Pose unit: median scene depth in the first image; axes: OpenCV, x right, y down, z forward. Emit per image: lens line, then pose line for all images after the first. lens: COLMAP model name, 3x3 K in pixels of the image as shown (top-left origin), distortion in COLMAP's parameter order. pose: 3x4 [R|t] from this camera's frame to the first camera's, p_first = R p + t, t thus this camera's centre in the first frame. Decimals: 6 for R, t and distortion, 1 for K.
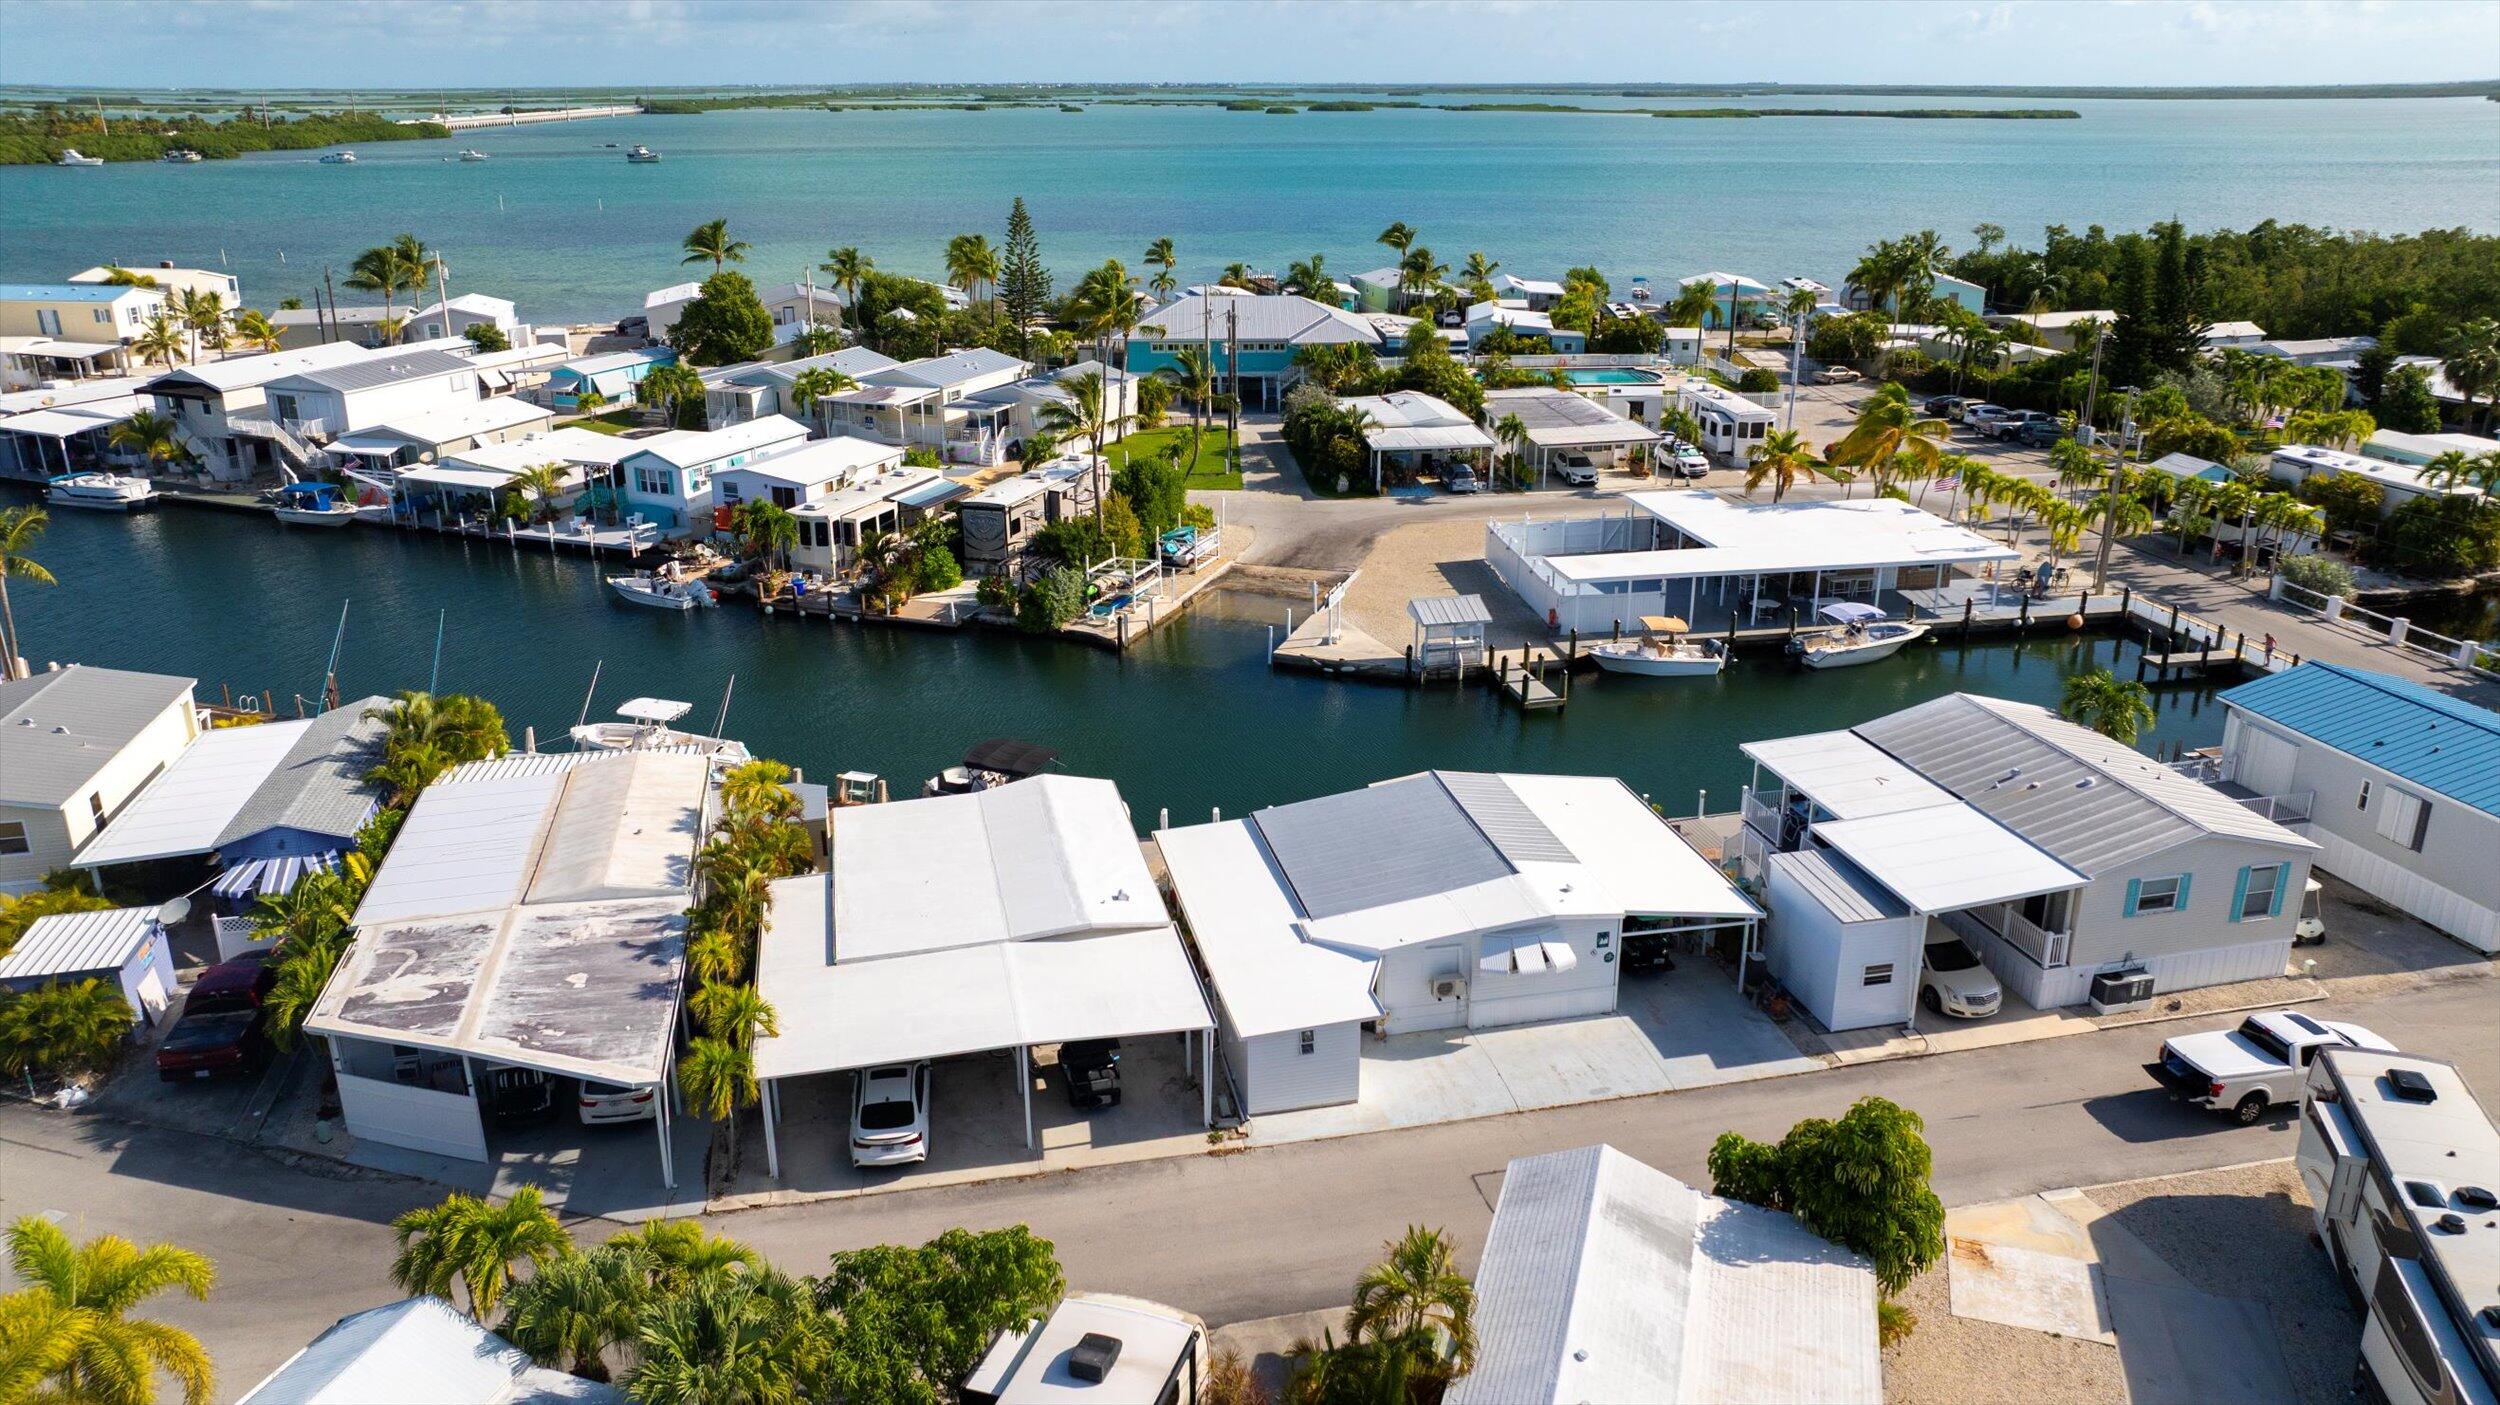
lens RADIAL K [[1746.6, 0, 1222.3], [0, 1746.6, 693.2], [0, 0, 1]] dist [-0.019925, -0.001262]
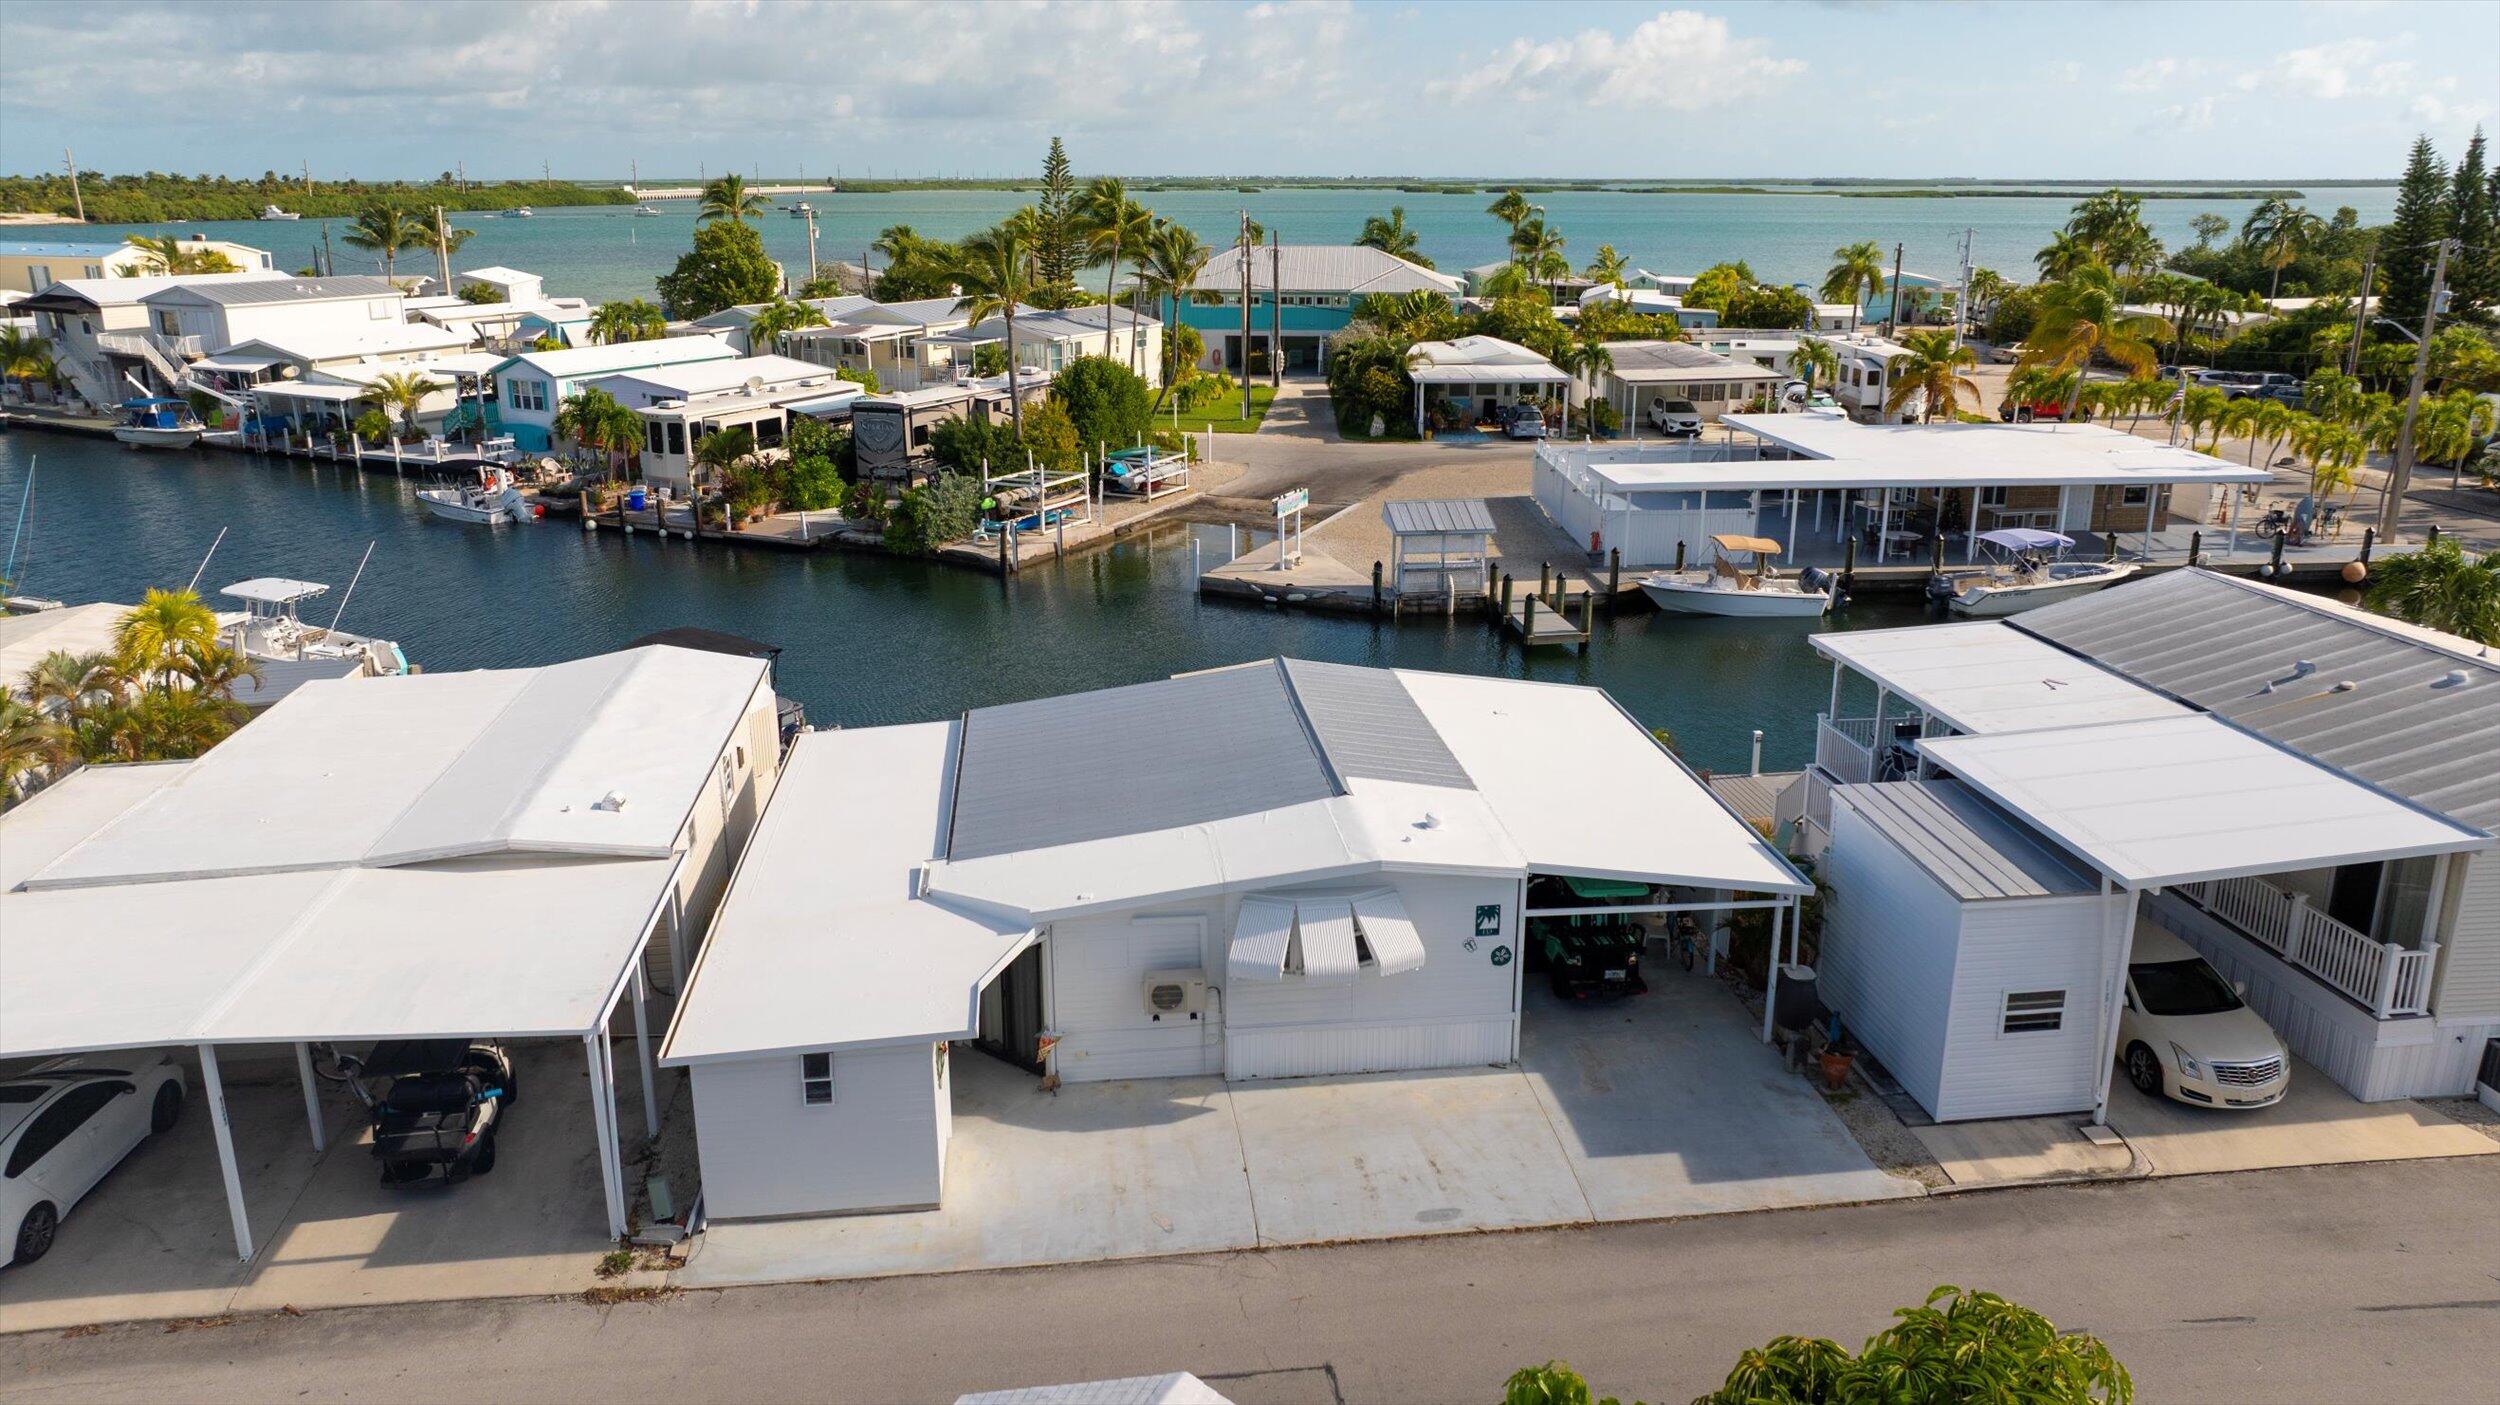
lens RADIAL K [[1746.6, 0, 1222.3], [0, 1746.6, 693.2], [0, 0, 1]] dist [-0.019925, -0.001262]
pose [[0.994865, 0.030637, -0.096467, 0.097786], [-0.035185, 0.998331, -0.045797, 0.052227], [0.094903, 0.048956, 0.994282, 0.245322]]
